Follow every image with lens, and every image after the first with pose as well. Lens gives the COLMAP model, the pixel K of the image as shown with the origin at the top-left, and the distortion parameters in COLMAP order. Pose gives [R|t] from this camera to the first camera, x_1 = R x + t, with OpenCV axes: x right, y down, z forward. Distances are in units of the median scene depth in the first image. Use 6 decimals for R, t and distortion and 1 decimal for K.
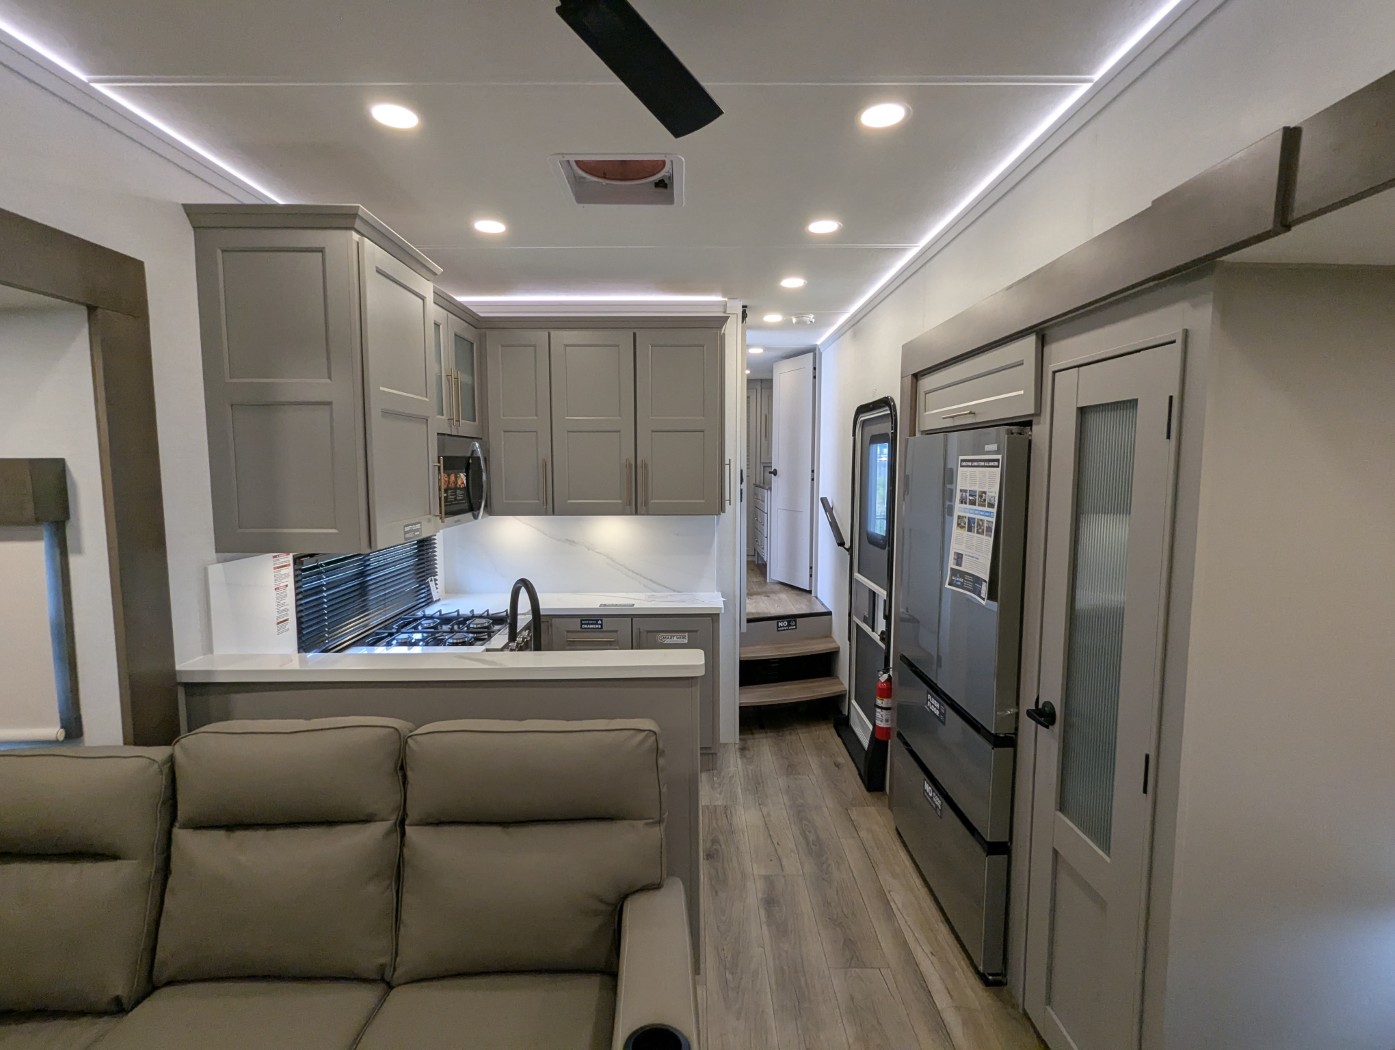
lens RADIAL K [[664.6, 0, 699.3], [0, 664.6, 526.0], [0, 0, 1]] dist [-0.003077, 0.002419]
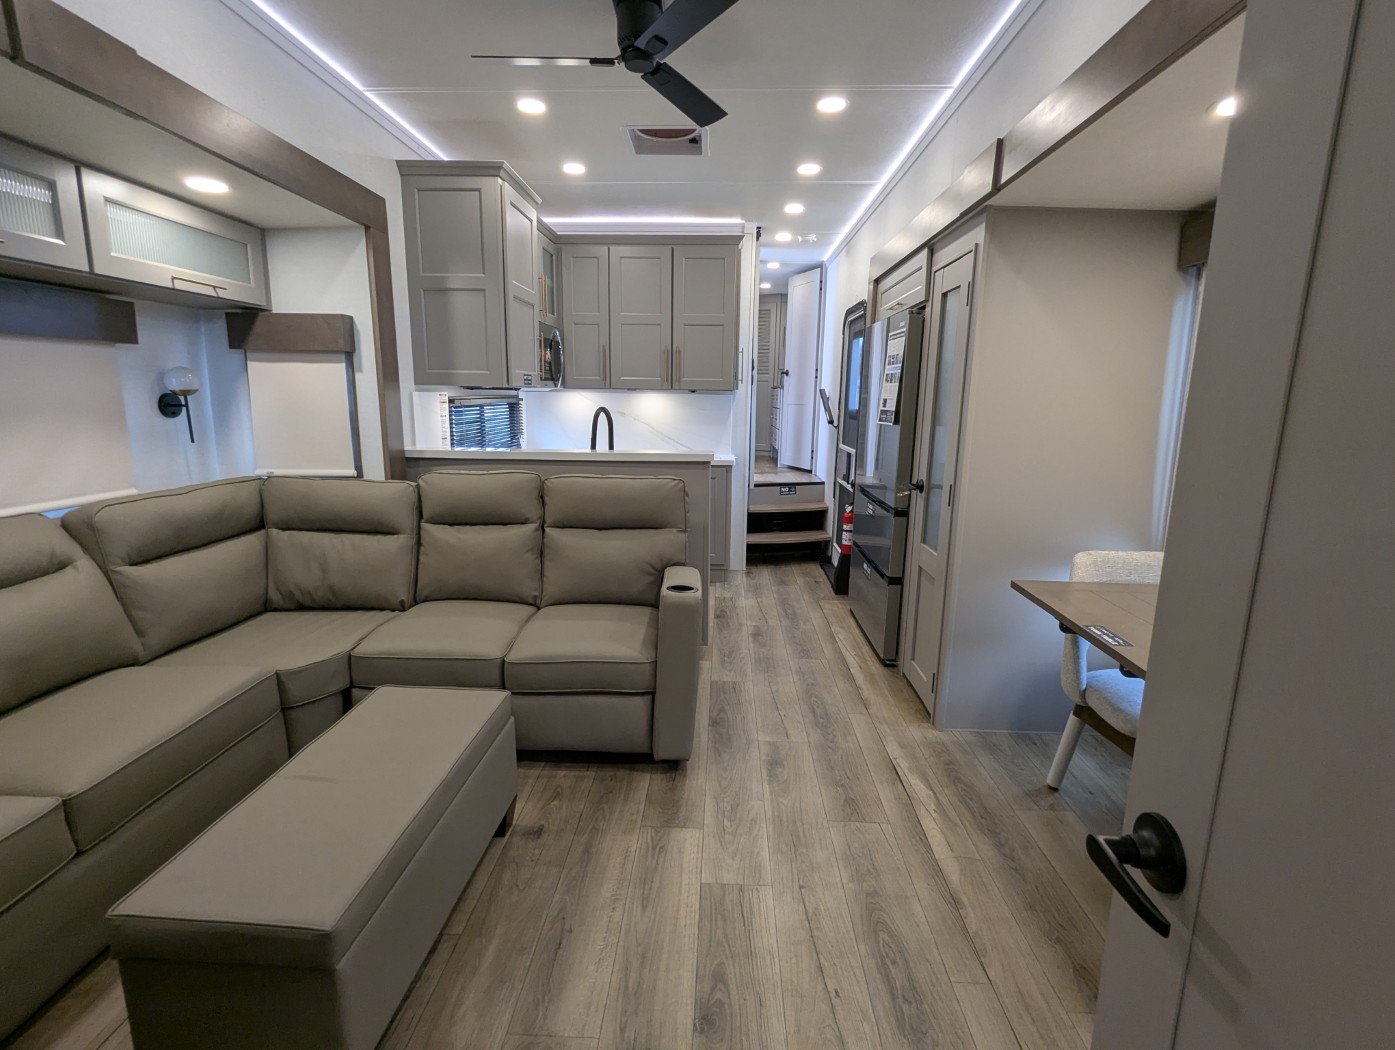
lens RADIAL K [[664.6, 0, 701.0], [0, 664.6, 529.0], [0, 0, 1]] dist [-0.003077, 0.002419]
pose [[0.998821, 0.024398, -0.041965, 0.046804], [-0.019716, 0.993893, 0.108571, 0.200896], [0.044357, -0.107616, 0.993203, -0.619846]]
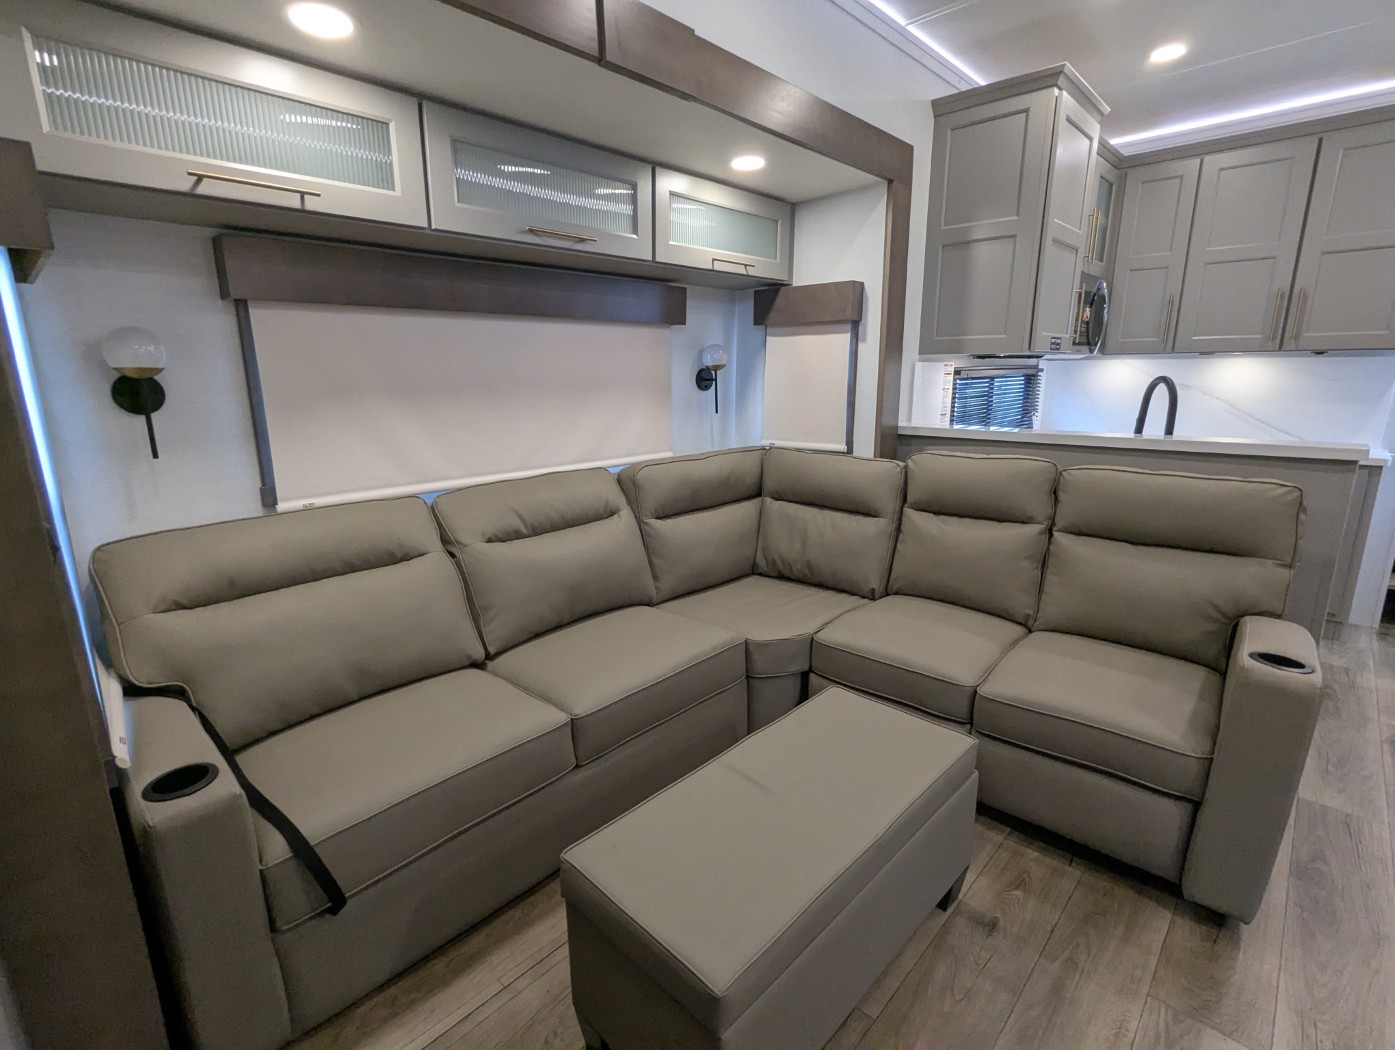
lens RADIAL K [[664.6, 0, 695.4], [0, 664.6, 527.1], [0, 0, 1]] dist [-0.003077, 0.002419]
pose [[0.718715, 0.155143, -0.677776, -0.025754], [-0.054398, 0.984347, 0.167634, 0.197677], [0.693174, -0.083611, 0.715904, -0.432918]]
